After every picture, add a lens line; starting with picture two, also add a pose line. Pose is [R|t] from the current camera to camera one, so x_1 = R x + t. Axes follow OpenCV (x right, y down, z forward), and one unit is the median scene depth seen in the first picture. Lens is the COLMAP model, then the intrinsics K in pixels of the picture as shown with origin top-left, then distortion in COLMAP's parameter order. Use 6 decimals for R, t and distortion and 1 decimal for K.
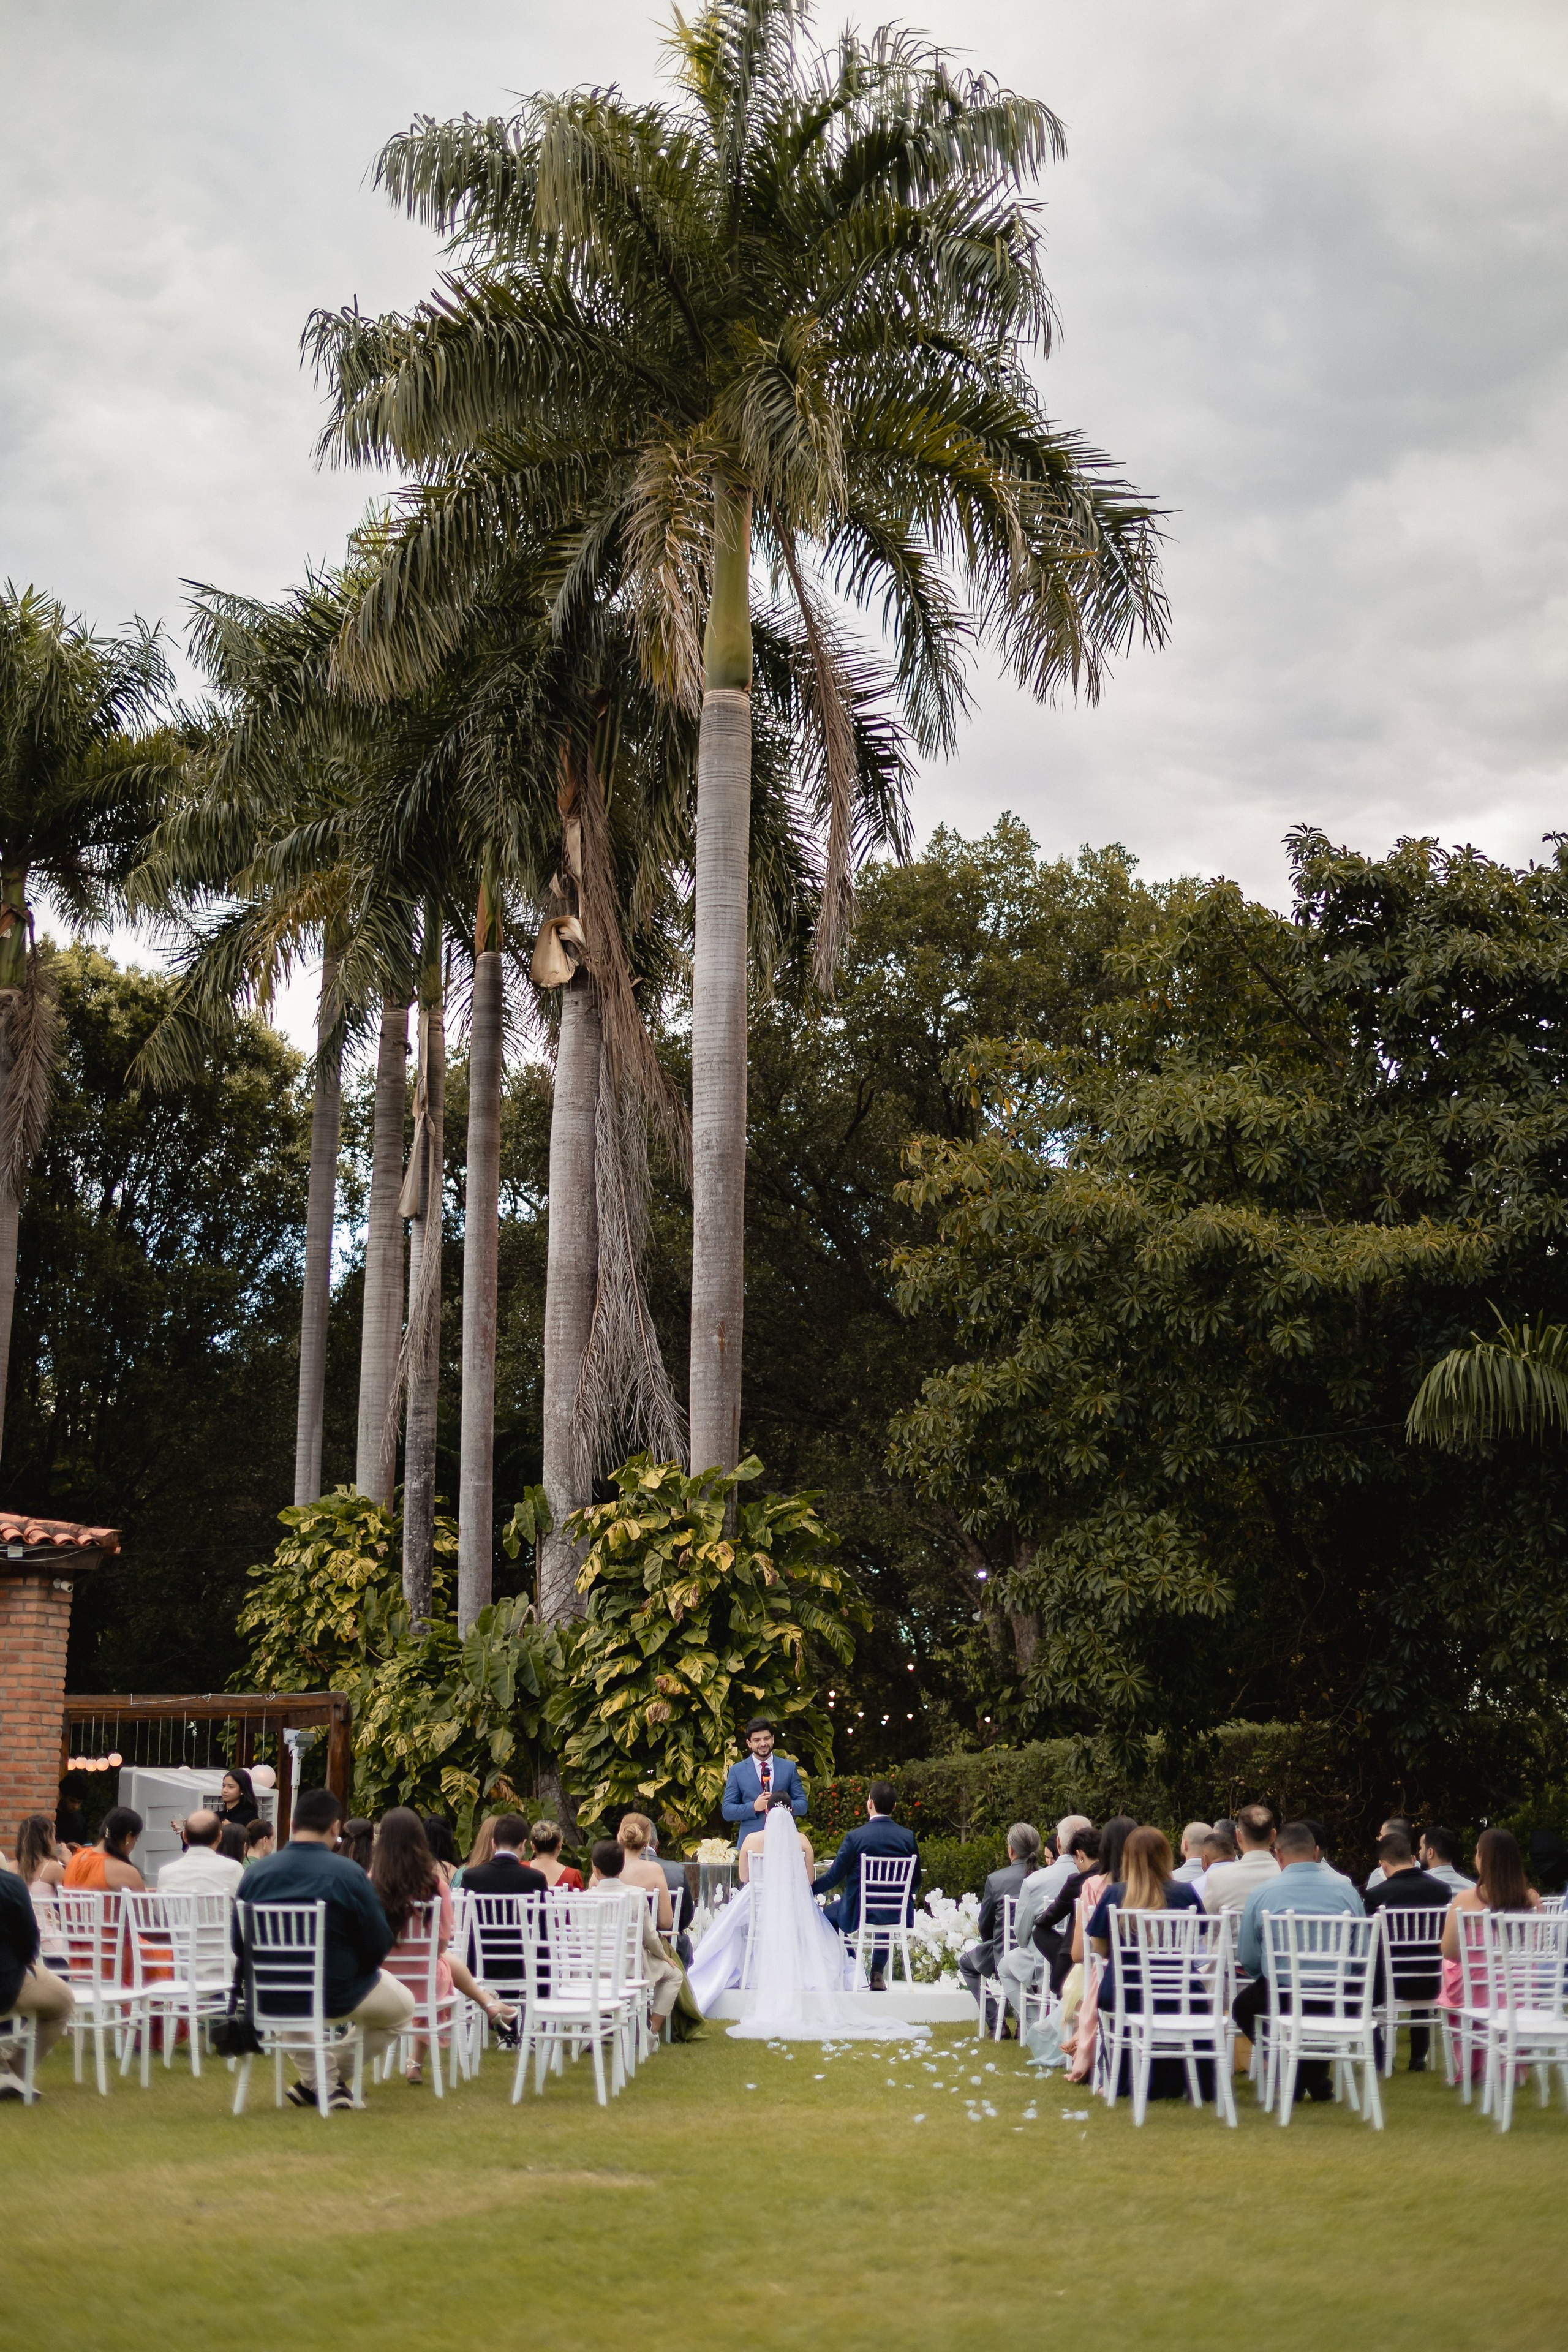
lens RADIAL K [[3045.7, 0, 784.0], [0, 3045.7, 1176.0], [0, 0, 1]] dist [-0.010191, 0.040714]
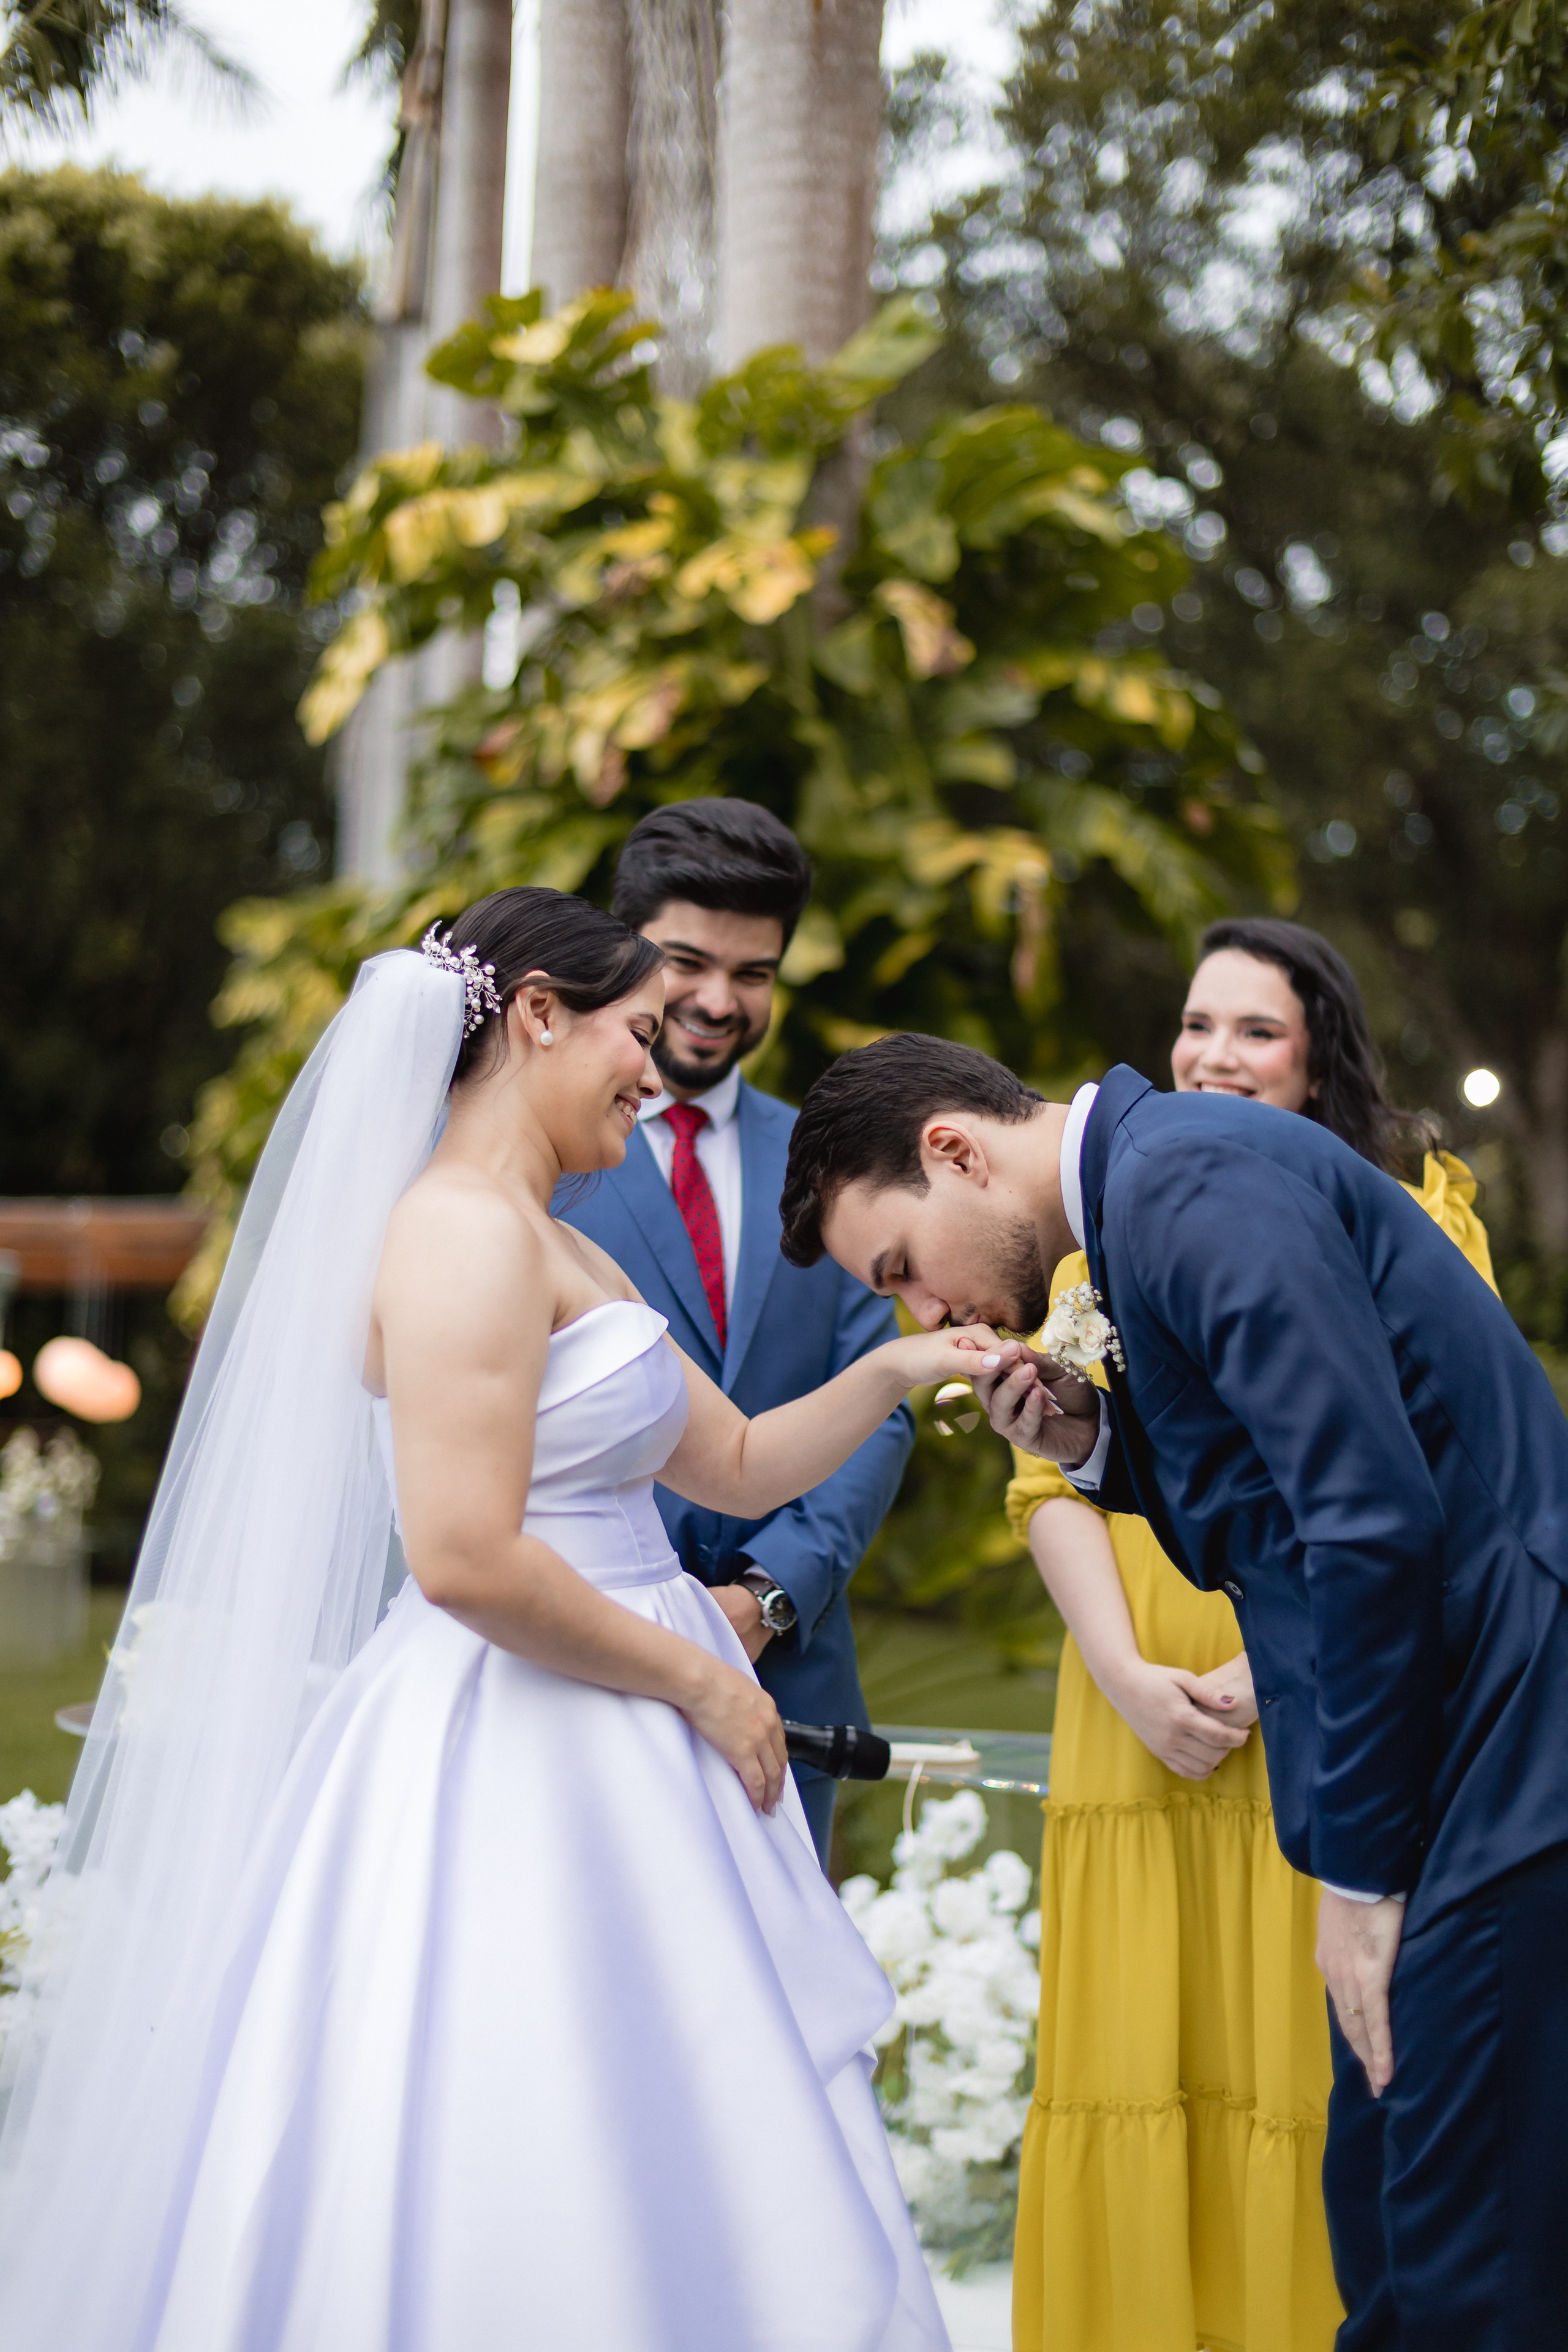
lens RADIAL K [[3045.7, 0, 784.0], [0, 3045.7, 1176.0], [0, 0, 1]] dist [-0.010191, 0.040714]
pose [[0.990363, 0.016868, -0.137468, 0.020509], [-0.001484, 0.993790, 0.111258, 0.139200], [0.138491, -0.109982, 0.984238, 0.665108]]
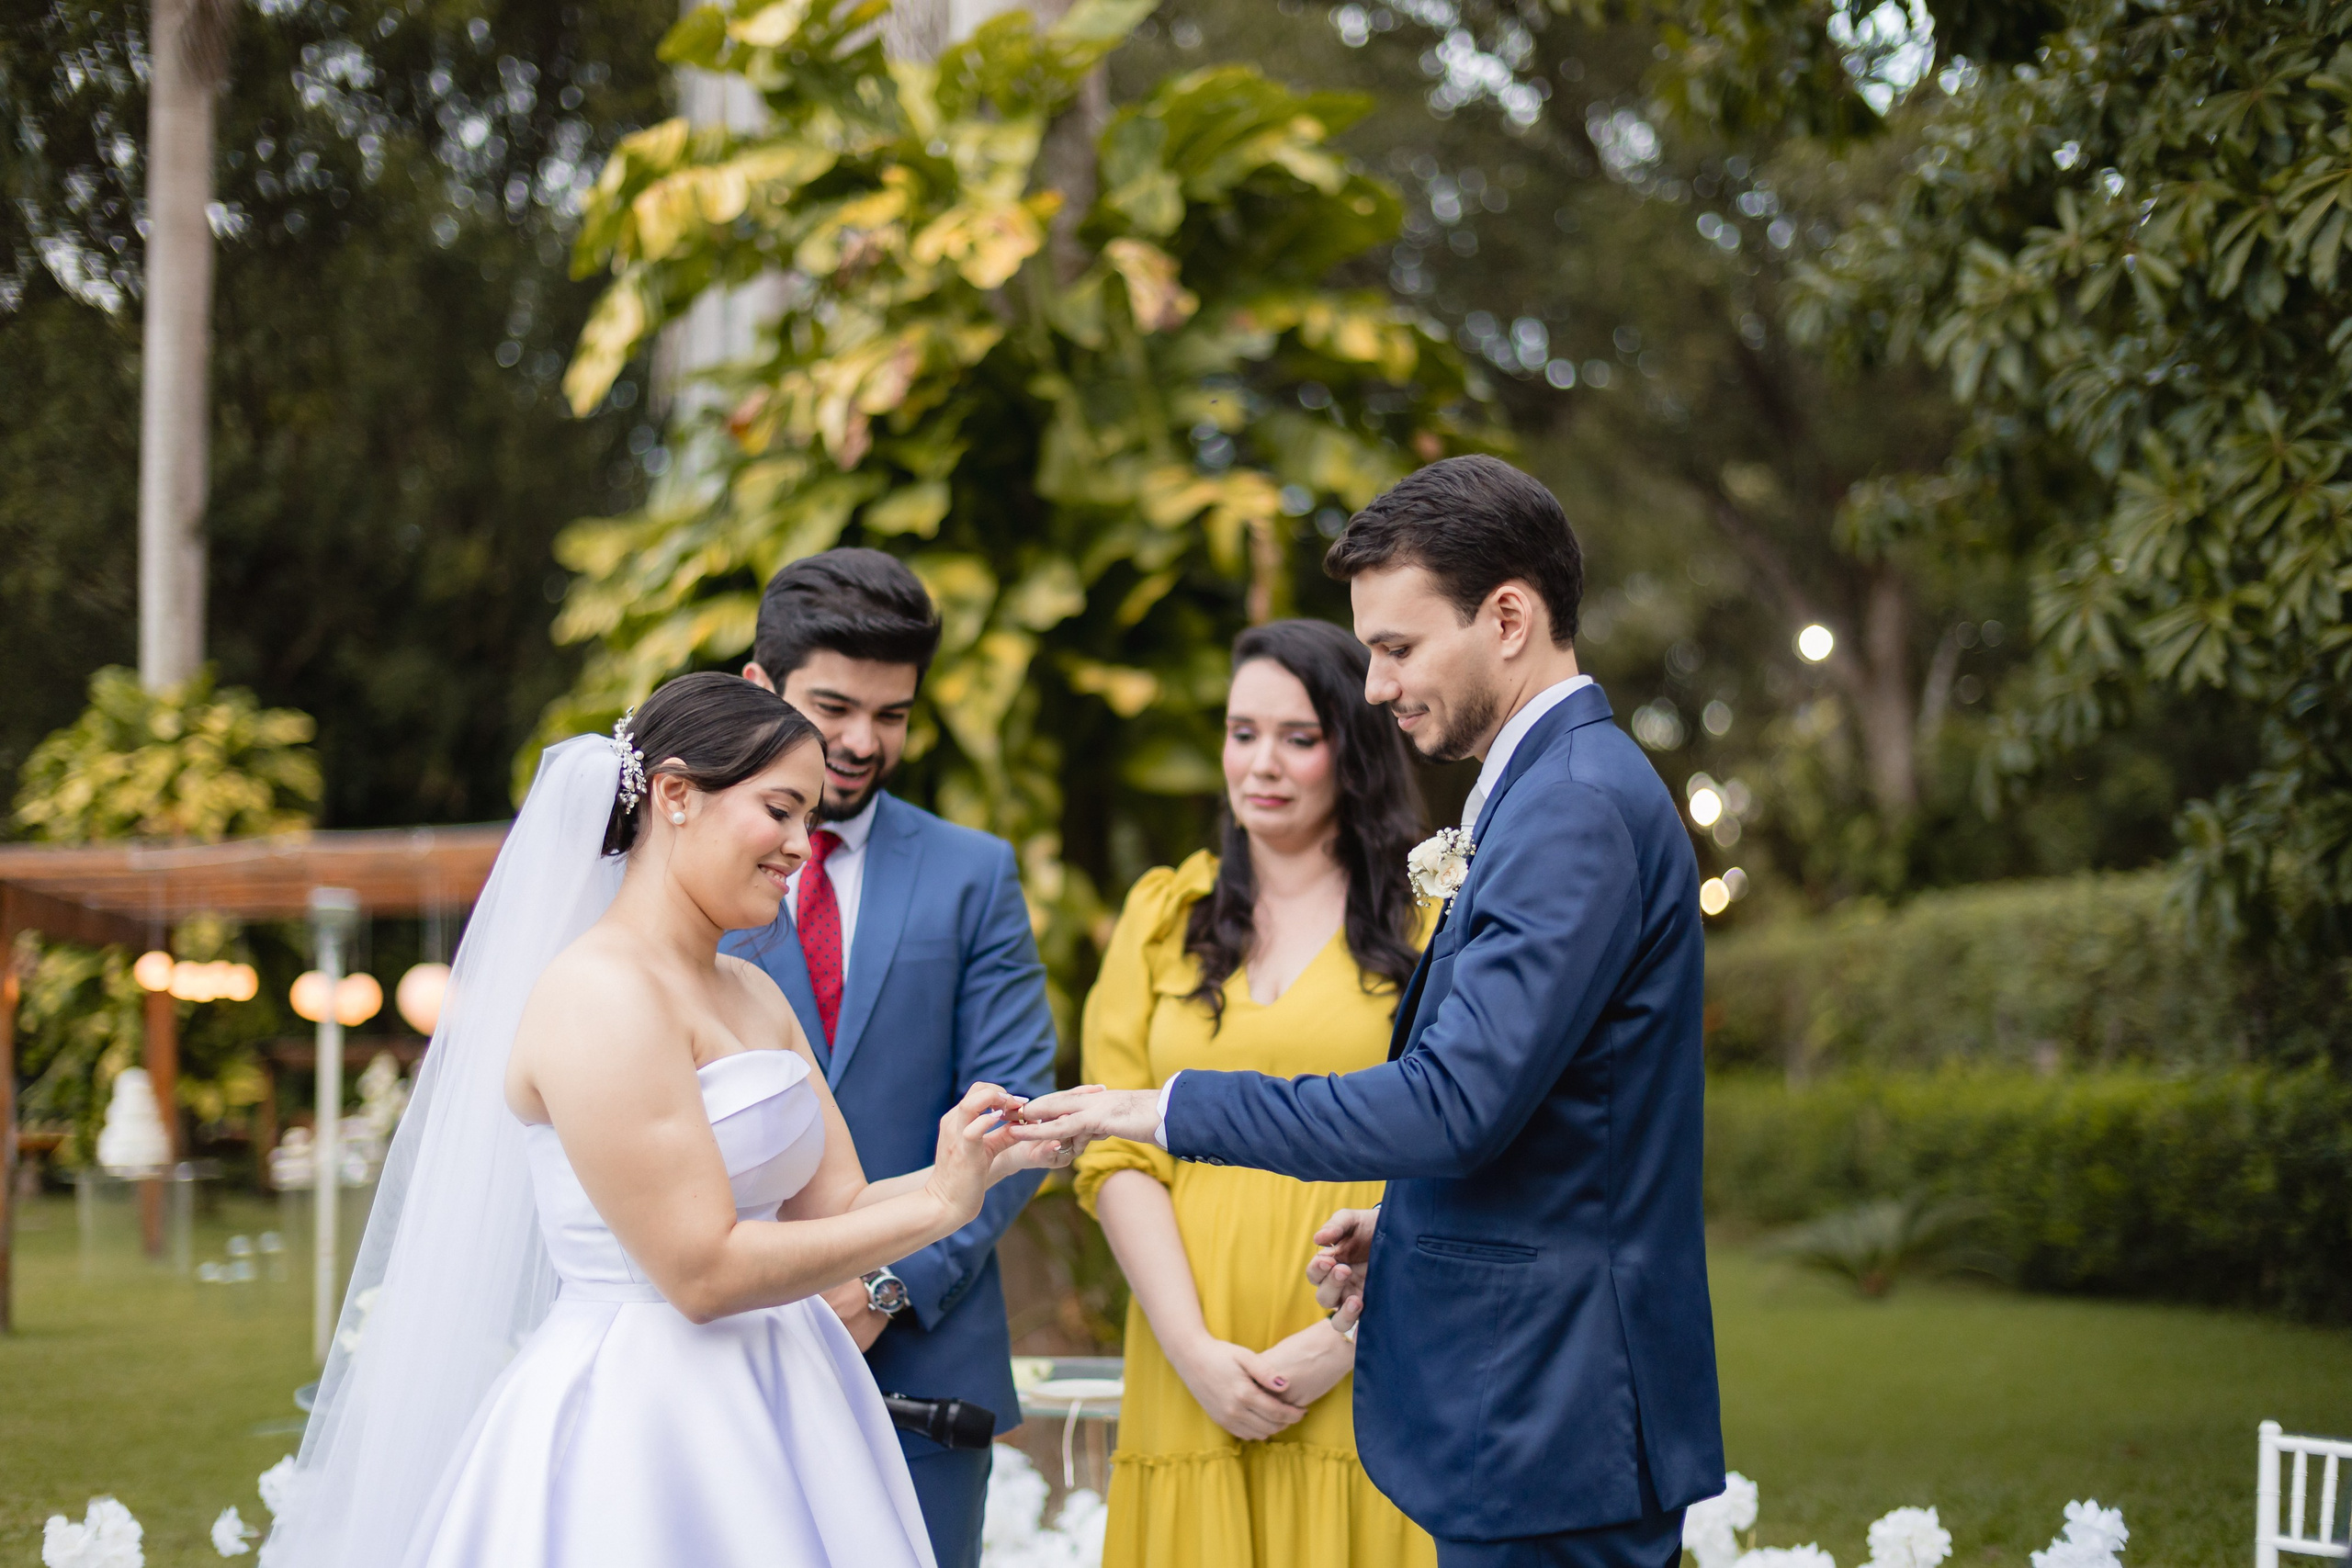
lens RADIAL K [[3045.4, 0, 1185.3], [0, 3045.4, 789.2], [0, 0, 1]] dist [-0.010191, 0.040714]
pose [[0.990849, -0.026945, -0.132261, 0.034406], [0.043874, 0.990958, 0.126798, 0.131695], [0.127649, -0.131440, 0.983071, 0.654096]]
